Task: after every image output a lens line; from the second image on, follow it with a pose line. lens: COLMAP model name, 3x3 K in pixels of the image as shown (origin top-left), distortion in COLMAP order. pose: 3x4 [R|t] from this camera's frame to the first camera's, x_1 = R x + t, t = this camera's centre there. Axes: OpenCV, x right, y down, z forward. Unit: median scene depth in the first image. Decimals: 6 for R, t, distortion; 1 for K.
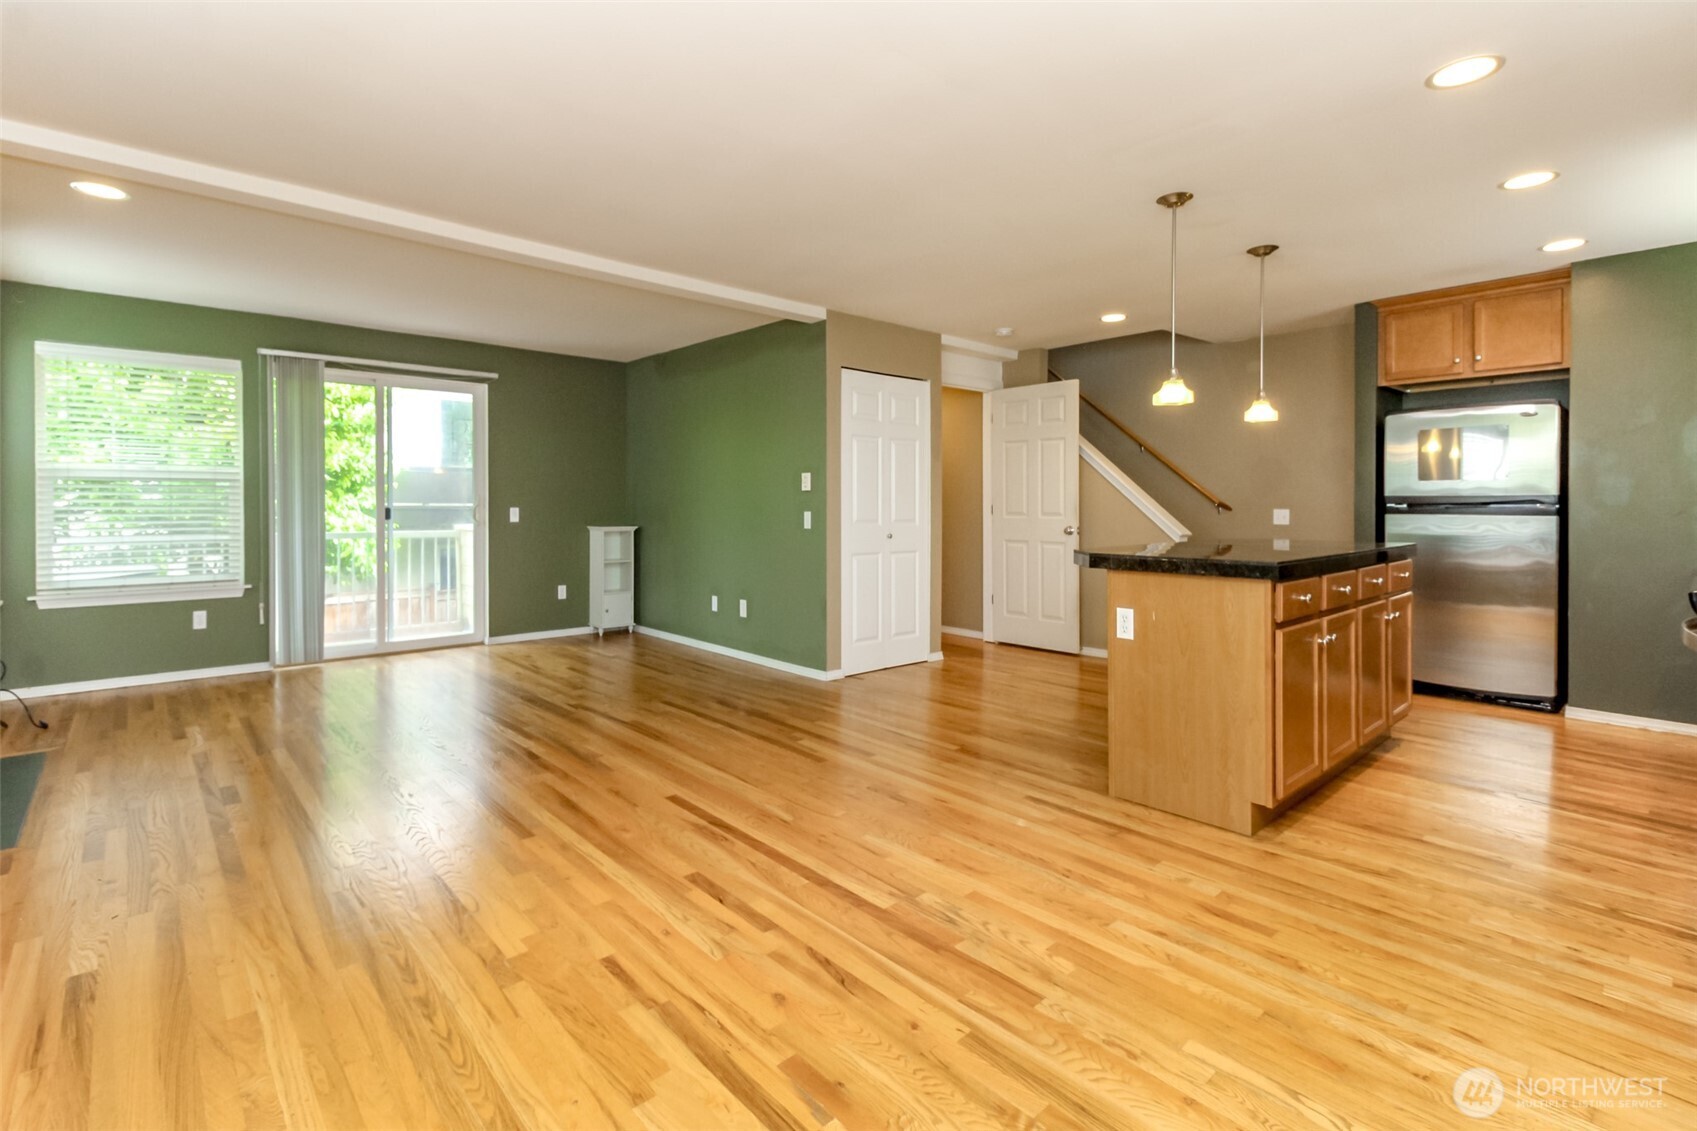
lens RADIAL K [[786.1, 0, 845.9], [0, 786.1, 517.1], [0, 0, 1]] dist [0.007942, -0.006722]
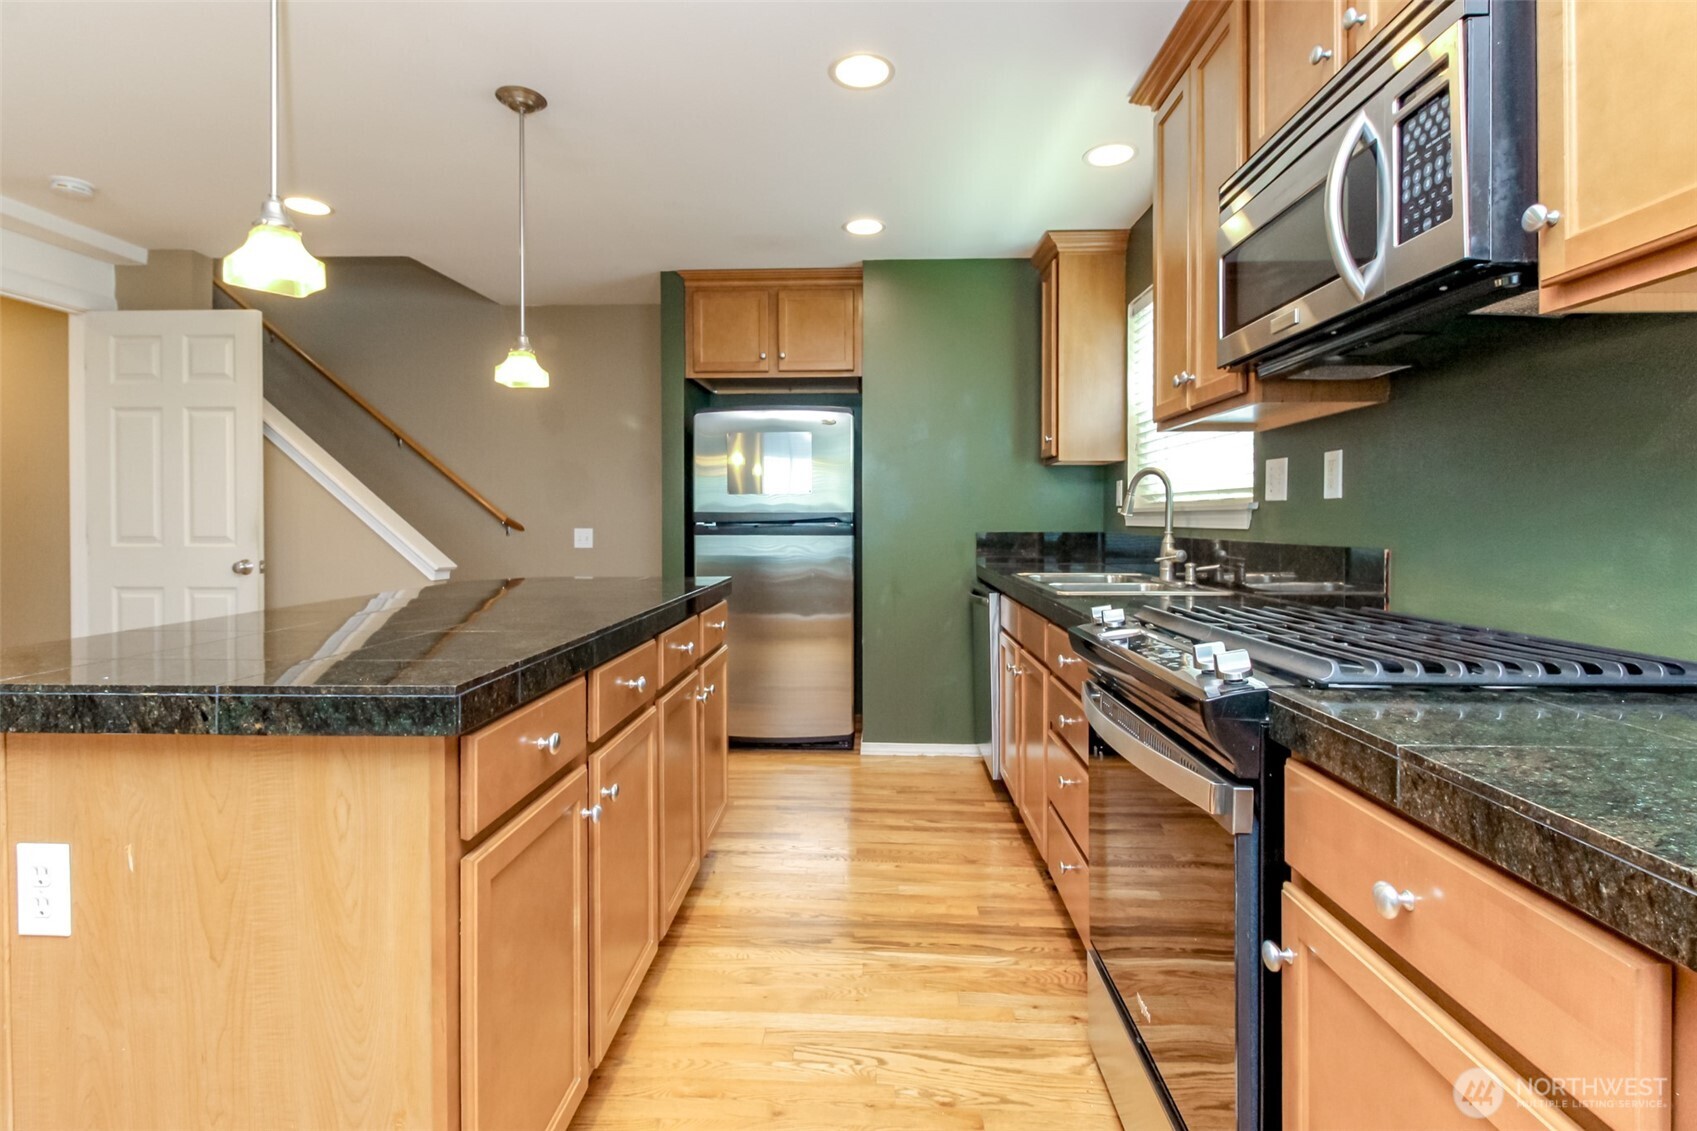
lens RADIAL K [[786.1, 0, 838.7], [0, 786.1, 527.6], [0, 0, 1]] dist [0.007942, -0.006722]
pose [[0.707755, -0.003296, 0.706451, 0.228819], [0.007742, 0.999965, -0.003092, -0.008040], [-0.706416, 0.007658, 0.707755, 0.338498]]
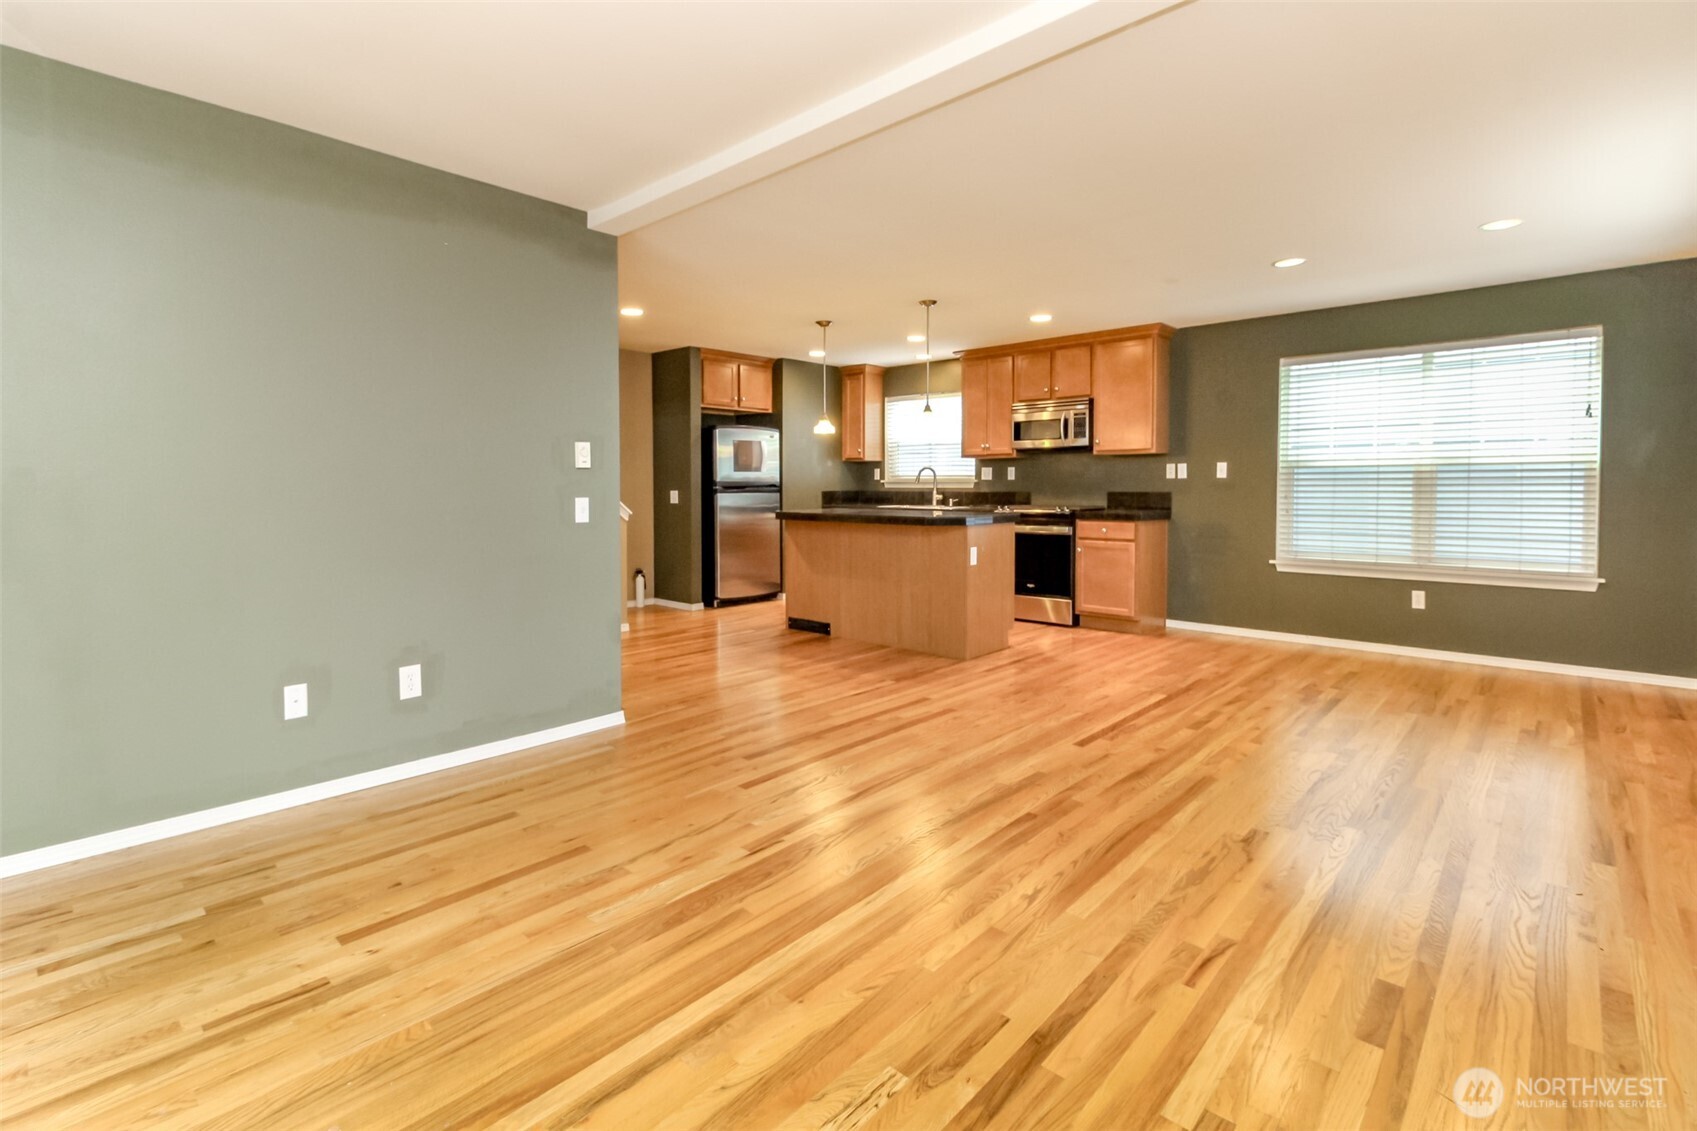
lens RADIAL K [[786.1, 0, 844.8], [0, 786.1, 569.1], [0, 0, 1]] dist [0.007942, -0.006722]
pose [[-0.113889, -0.103187, 0.988120, -0.858756], [0.017592, 0.994226, 0.105852, -0.015996], [-0.993338, 0.029438, -0.111416, 0.961555]]
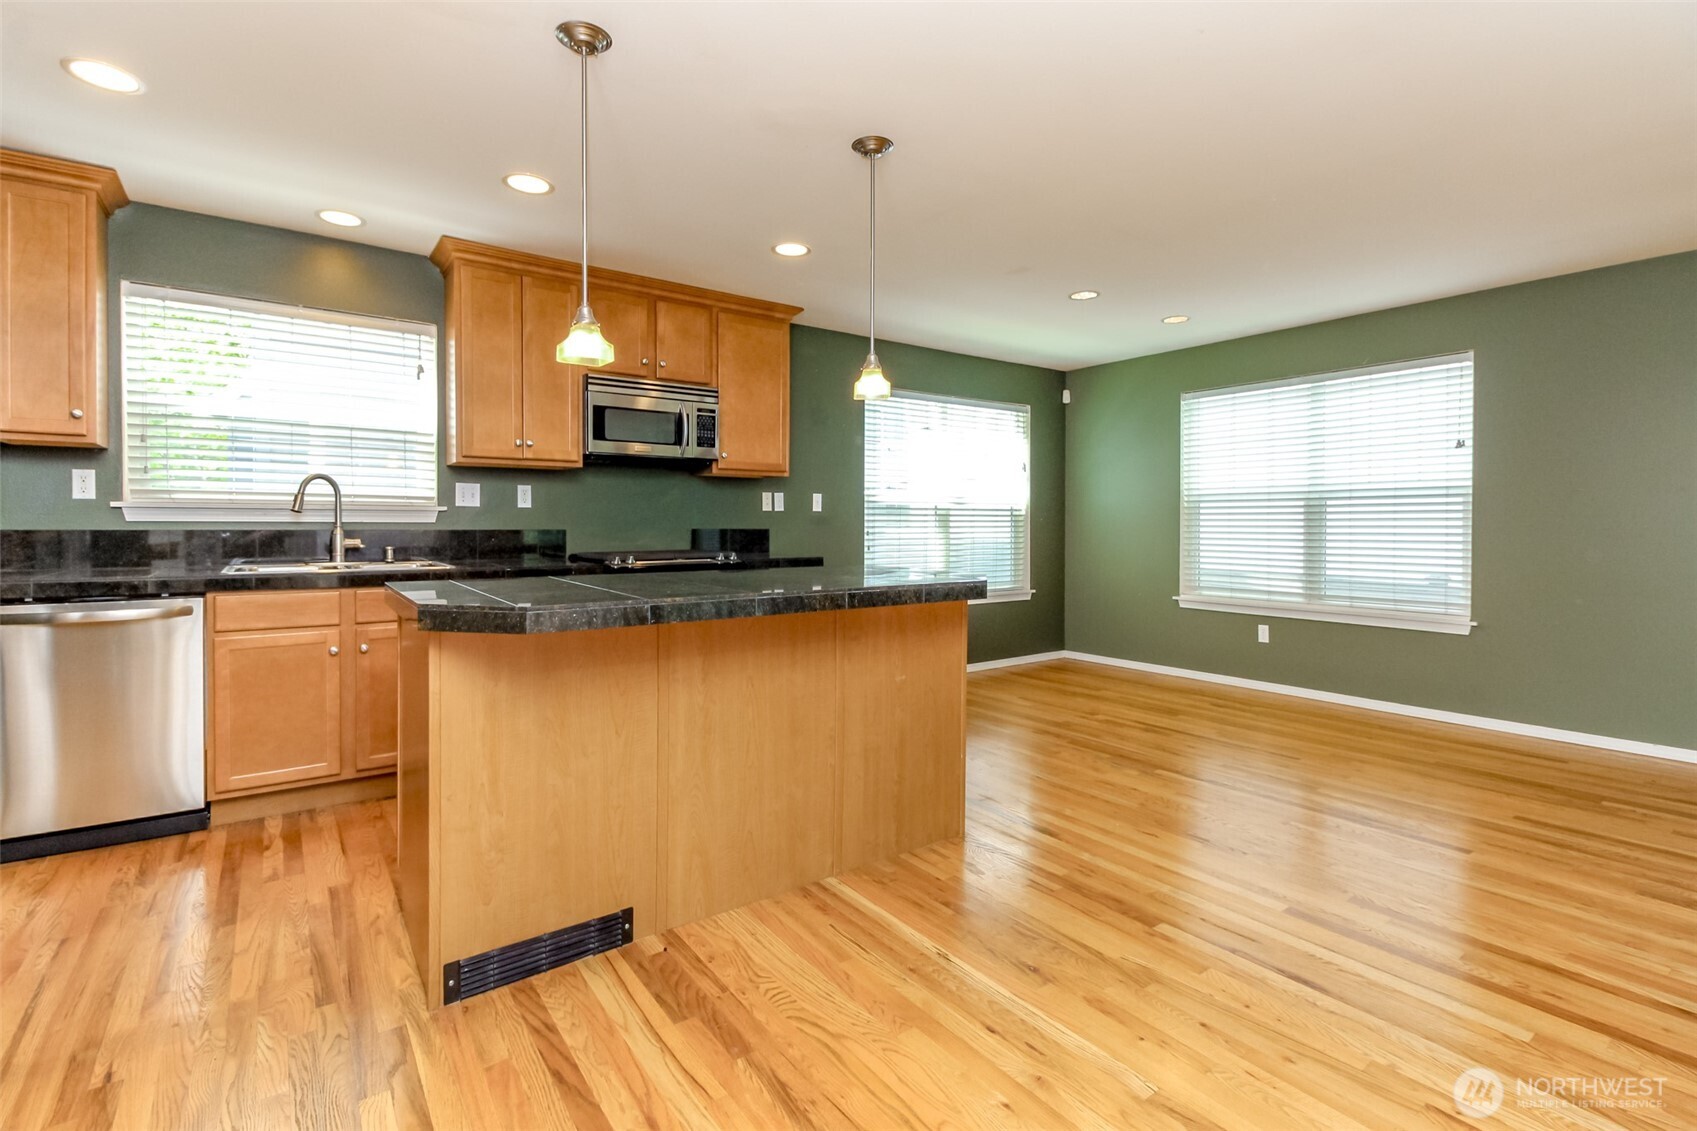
lens RADIAL K [[786.1, 0, 870.5], [0, 786.1, 532.2], [0, 0, 1]] dist [0.007942, -0.006722]
pose [[-0.996469, -0.000576, 0.083957, 0.243155], [0.001566, 0.999675, 0.025441, -0.016472], [-0.083944, 0.025483, -0.996145, 1.275743]]
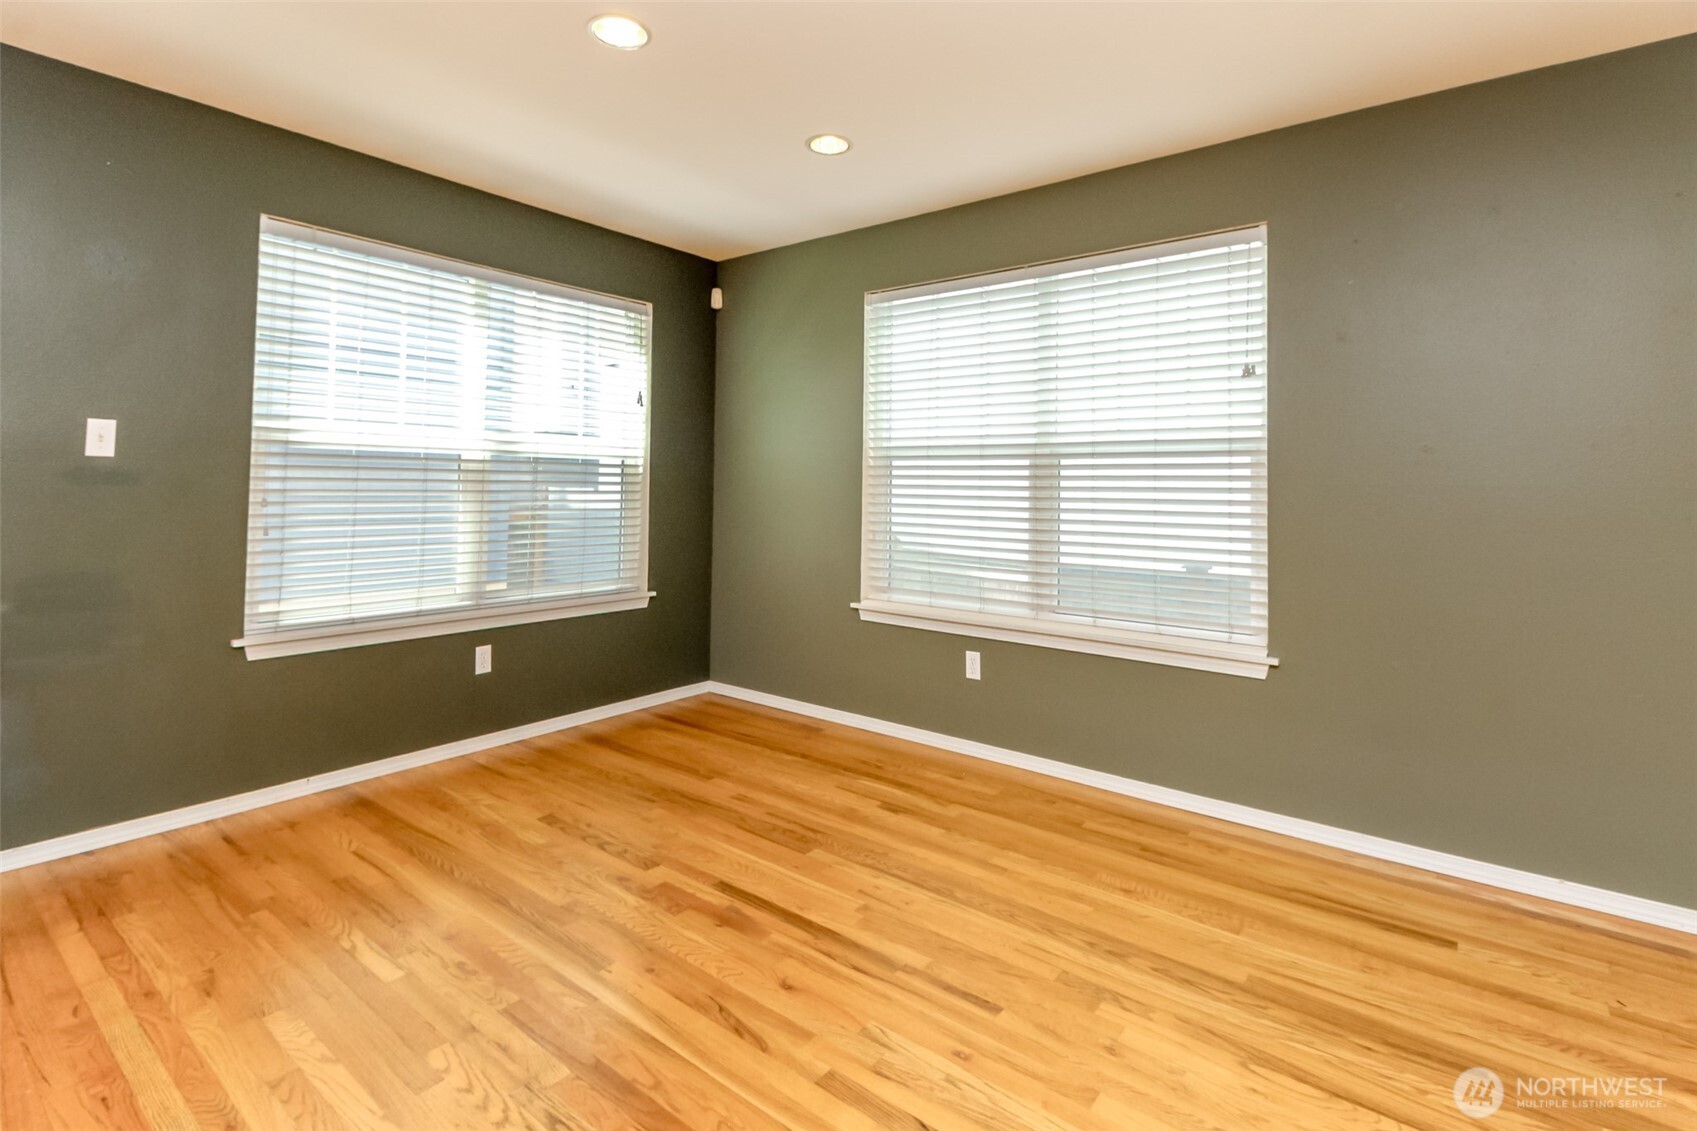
lens RADIAL K [[786.1, 0, 869.0], [0, 786.1, 466.8], [0, 0, 1]] dist [0.007942, -0.006722]
pose [[-0.981578, -0.019190, -0.190095, 0.005196], [-0.017009, 0.999770, -0.013099, -0.012104], [0.190303, -0.009624, -0.981678, 0.789096]]
